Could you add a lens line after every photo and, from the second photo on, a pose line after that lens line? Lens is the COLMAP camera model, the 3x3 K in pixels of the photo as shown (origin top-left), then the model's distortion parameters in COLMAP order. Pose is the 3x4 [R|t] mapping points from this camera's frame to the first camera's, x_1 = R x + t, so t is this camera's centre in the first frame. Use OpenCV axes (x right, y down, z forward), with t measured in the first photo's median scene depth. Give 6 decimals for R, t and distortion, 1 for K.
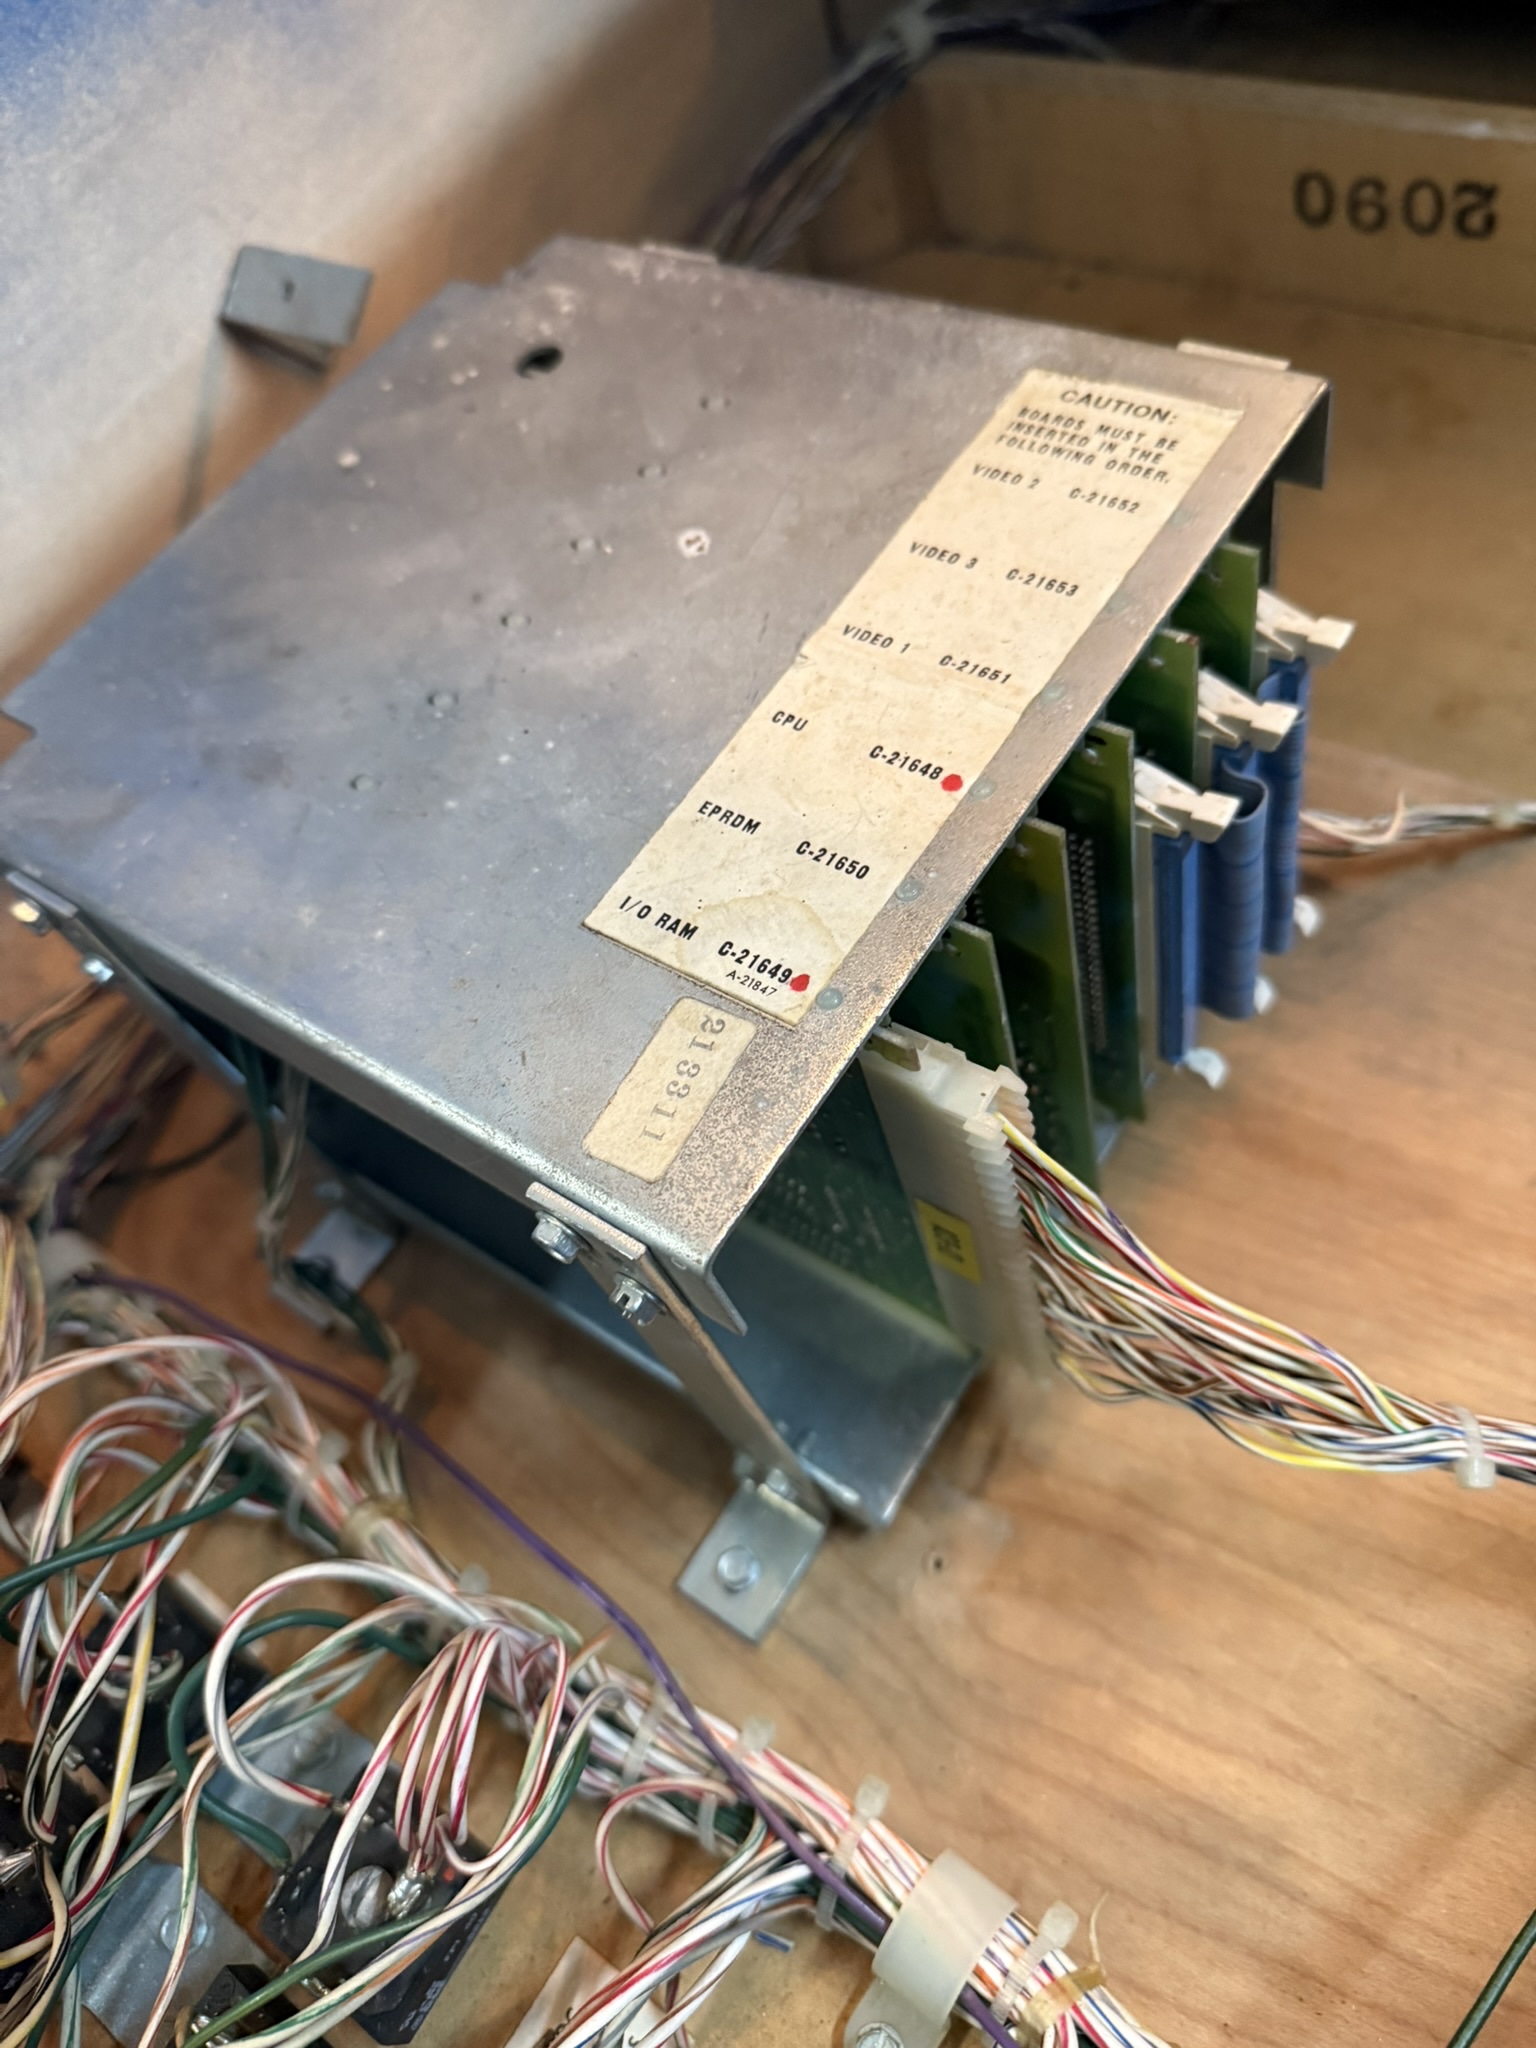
lens RADIAL K [[1557.9, 0, 768.0], [0, 1557.9, 1024.0], [0, 0, 1]] dist [-0.066943, -0.000525]
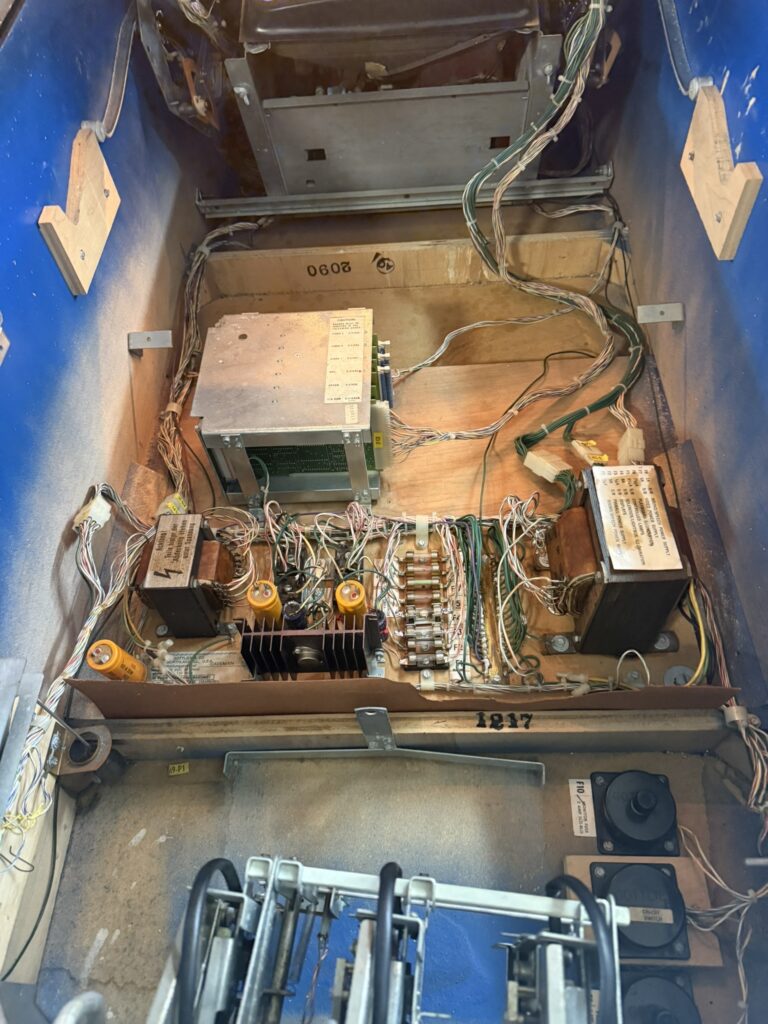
lens RADIAL K [[720.7, 0, 381.7], [0, 720.7, 513.0], [0, 0, 1]] dist [-0.003124, -0.009998]
pose [[0.813646, -0.352615, 0.462215, -1.168617], [0.404758, 0.914301, -0.015002, 0.399301], [-0.417313, 0.199292, 0.886641, -1.410884]]
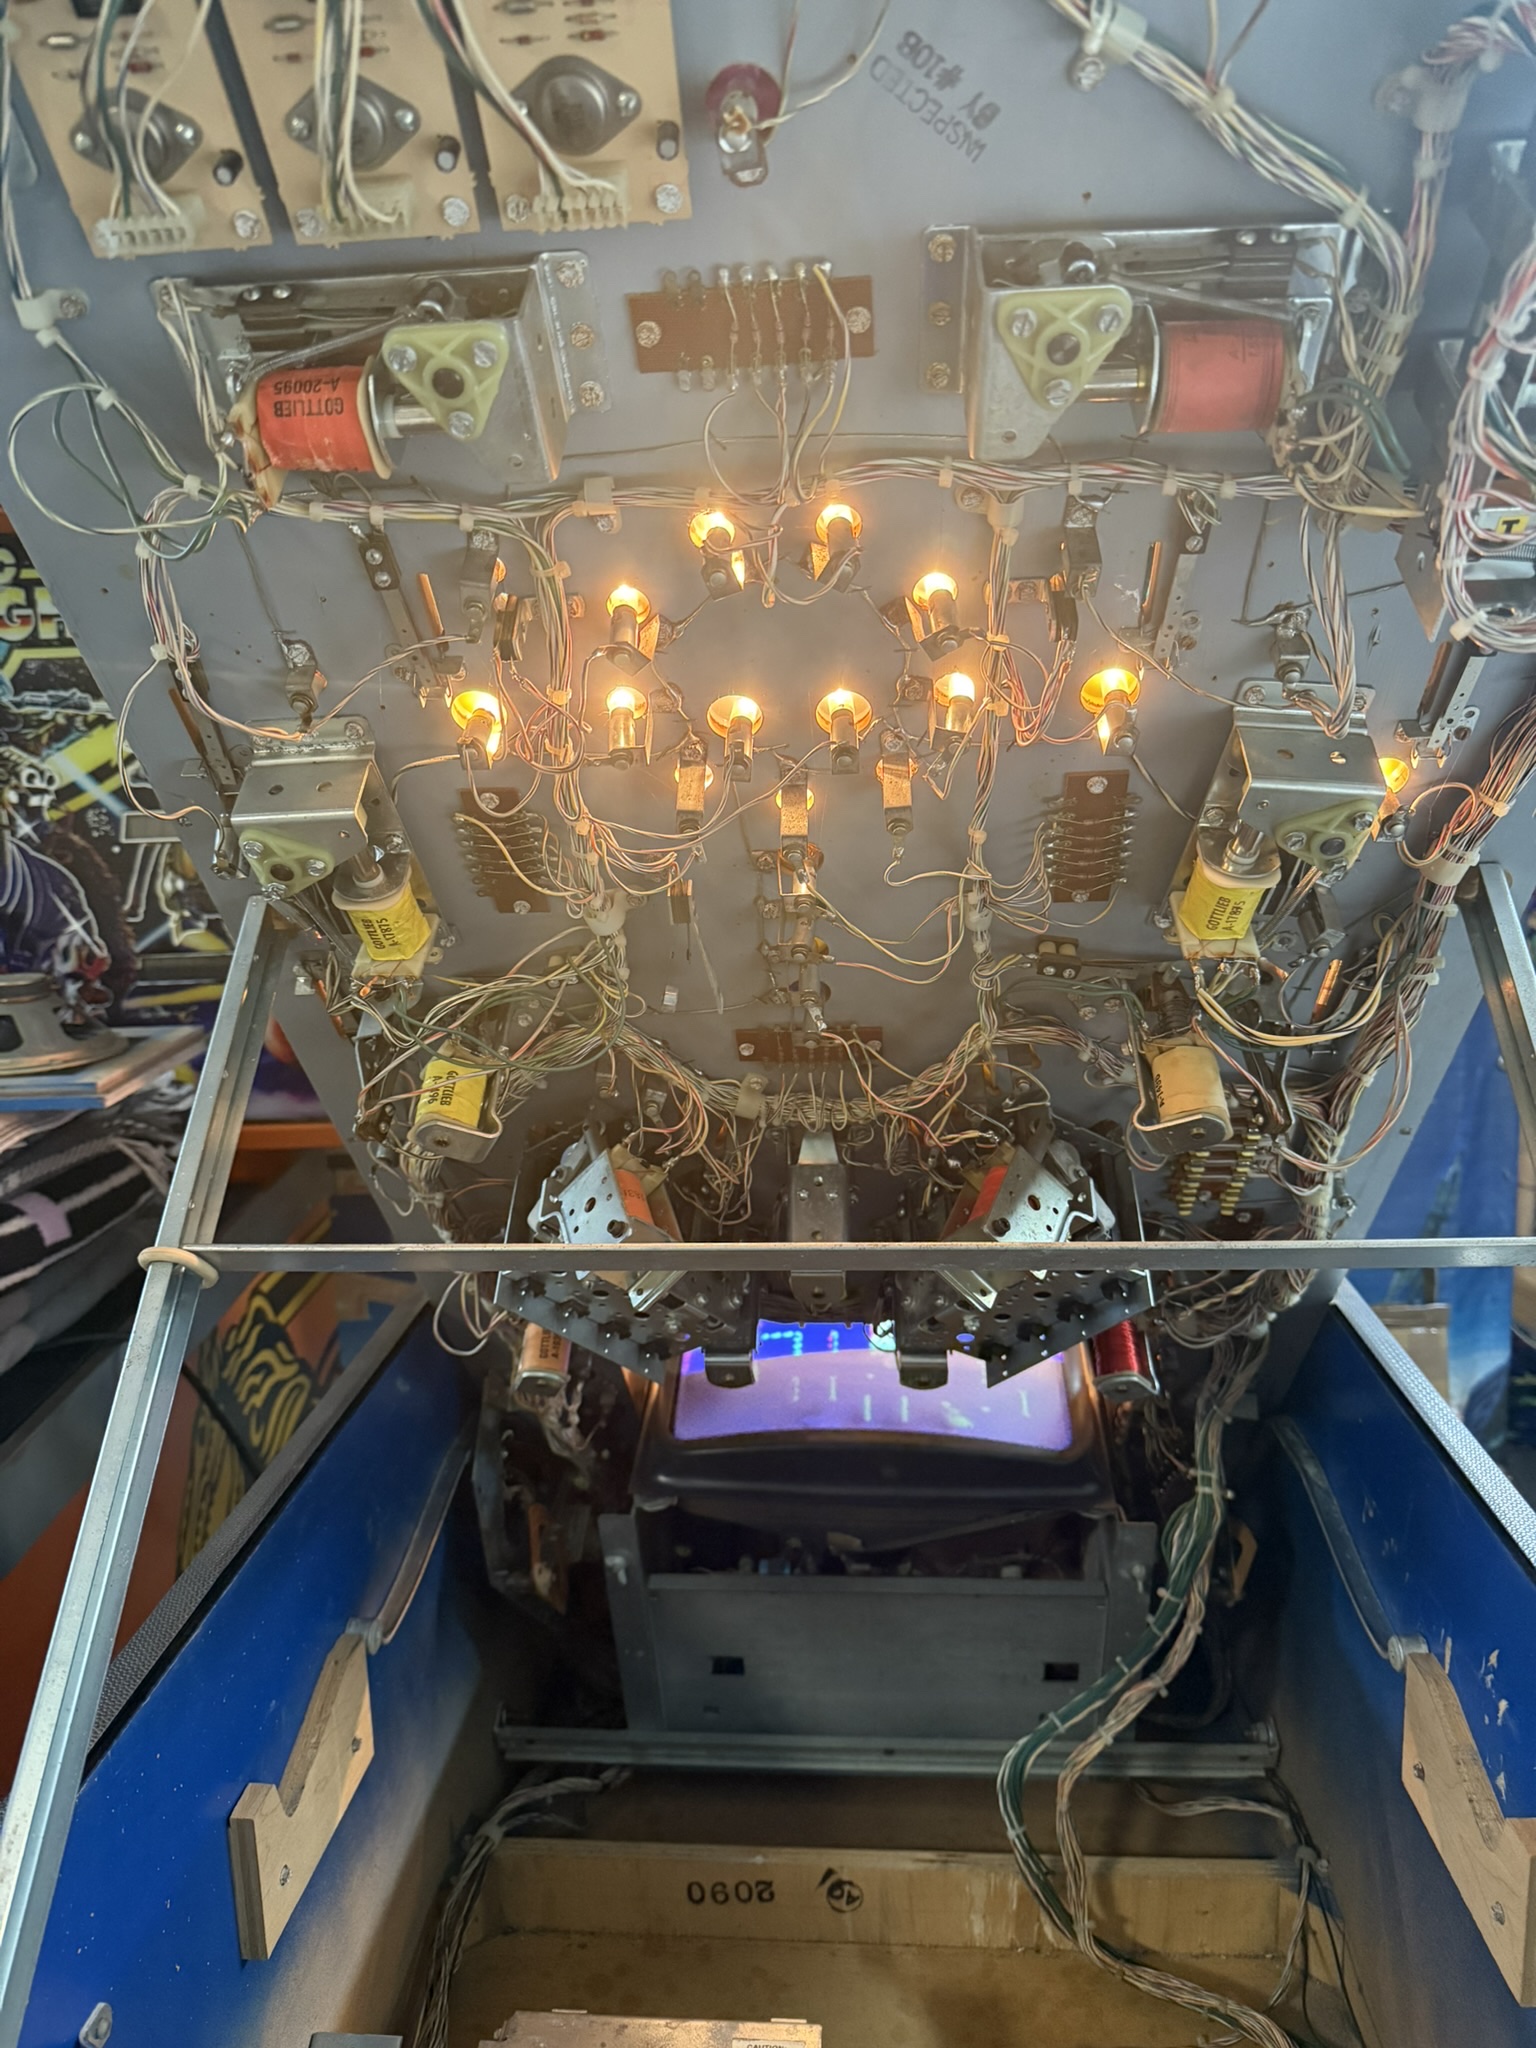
lens RADIAL K [[1454.5, 0, 761.1], [0, 1454.5, 1046.8], [0, 0, 1]] dist [-0.000770, -0.009290]
pose [[0.840877, 0.126229, 0.526300, -1.382509], [0.328736, 0.653374, -0.681935, 0.246753], [-0.429951, 0.746437, 0.507911, -1.774684]]
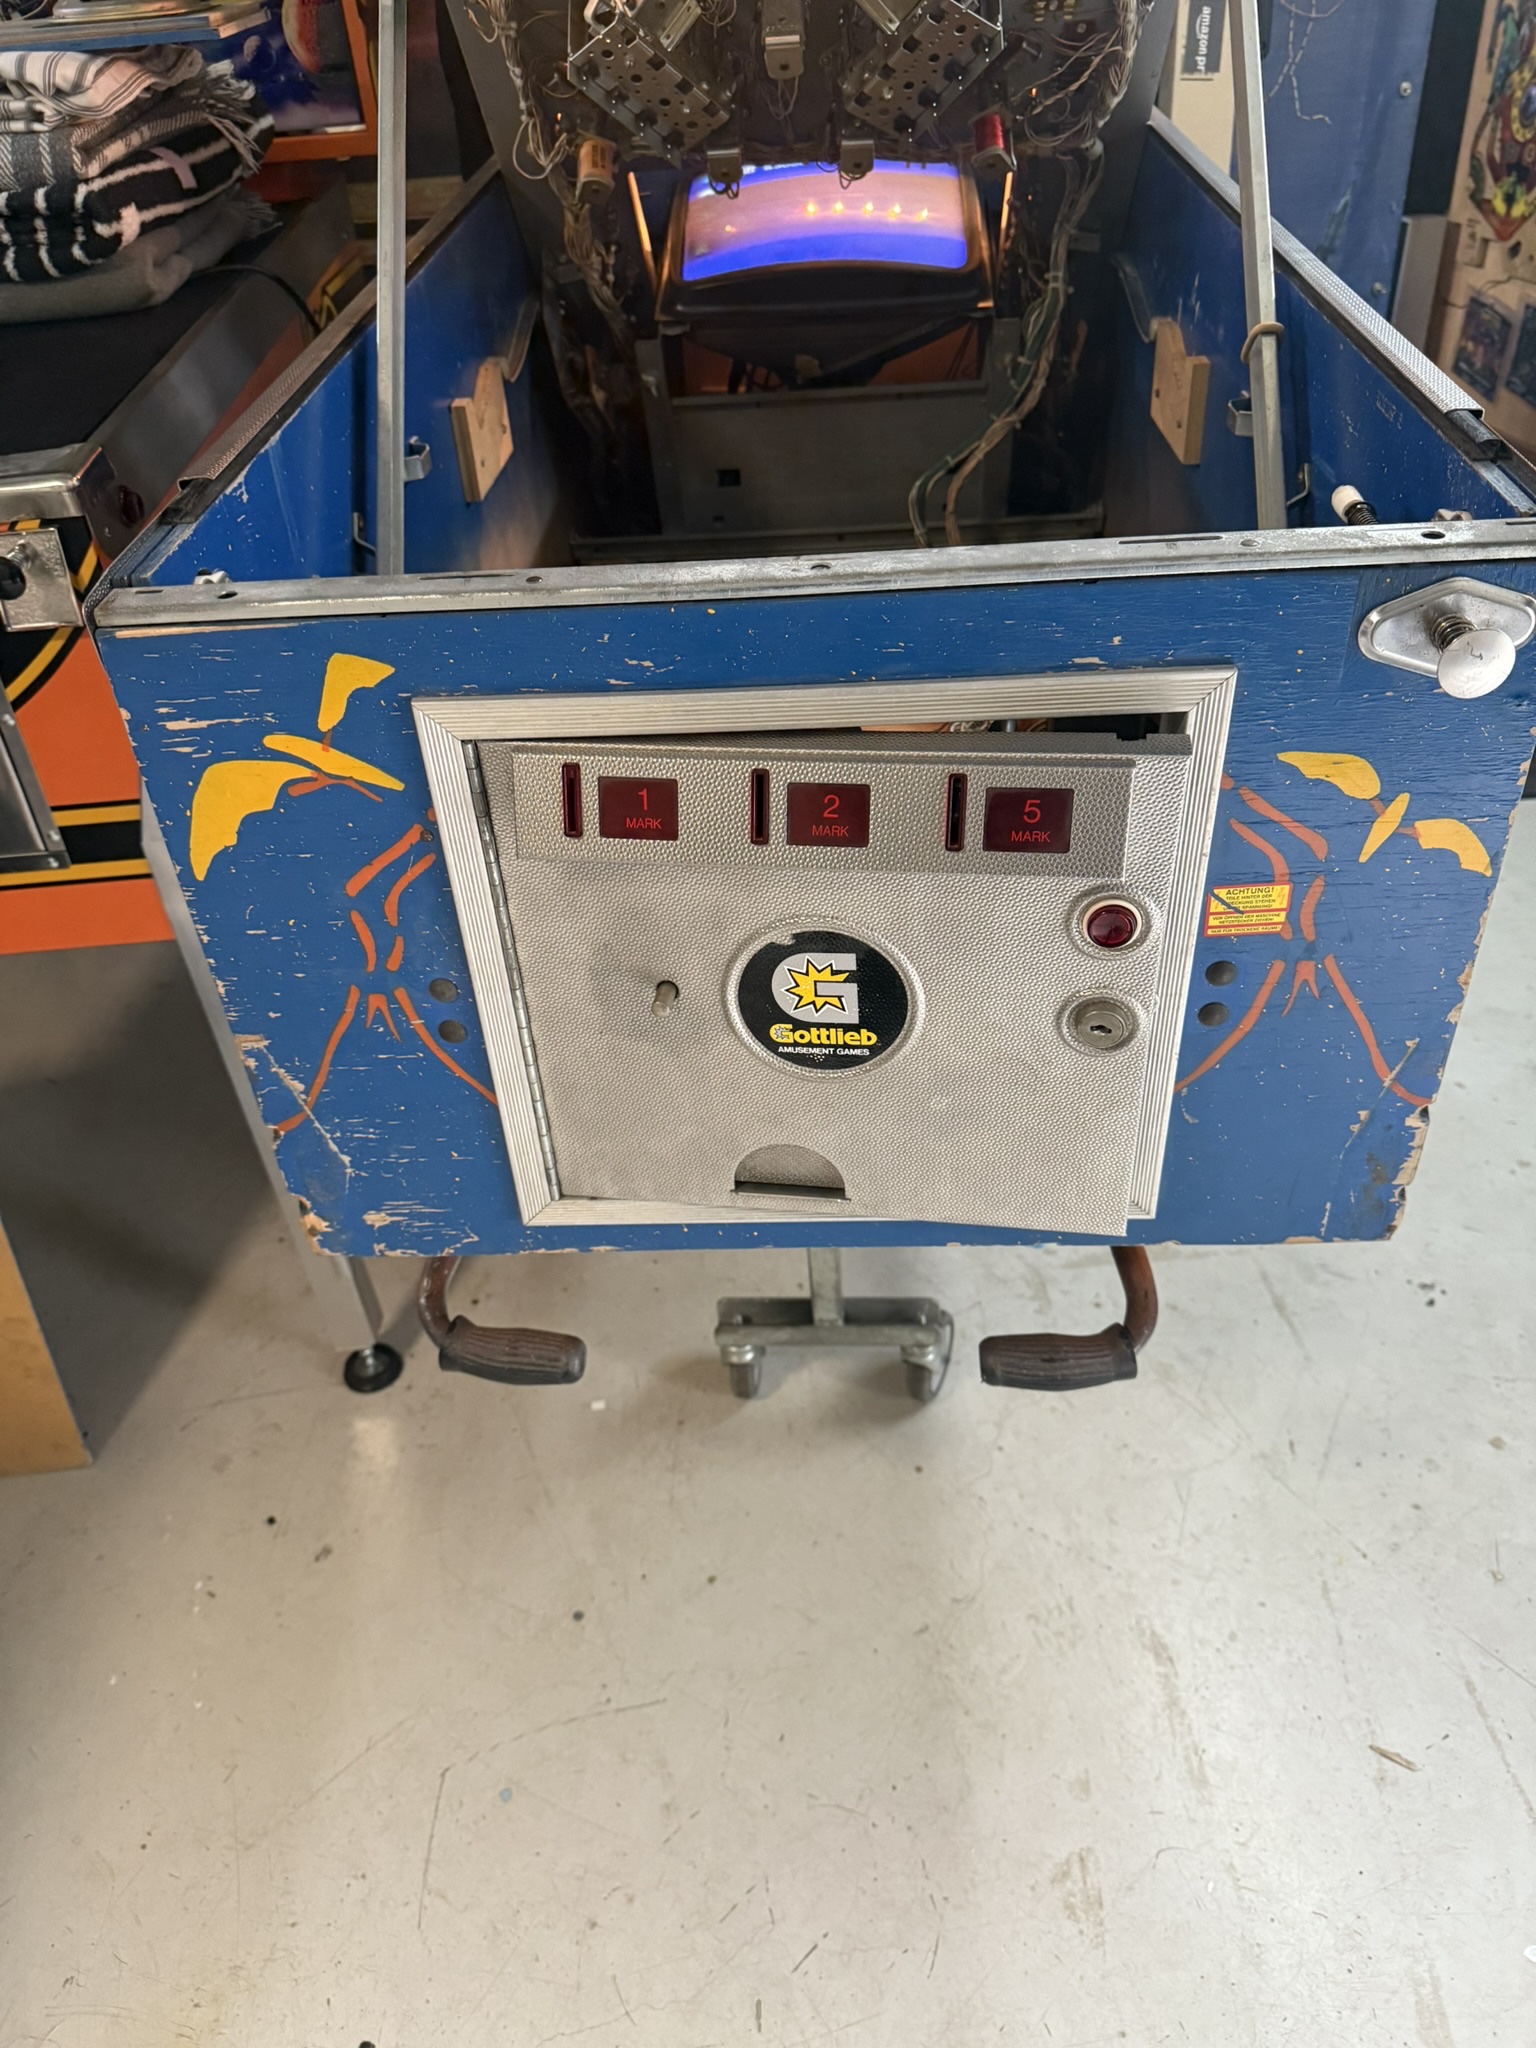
lens RADIAL K [[1455.4, 0, 765.8], [0, 1455.4, 1111.4], [0, 0, 1]] dist [-0.003821, -0.025990]
pose [[0.825039, -0.180709, 0.535401, -2.490819], [0.377997, 0.880783, -0.285201, 2.363796], [-0.420034, 0.437682, 0.794988, -1.982892]]
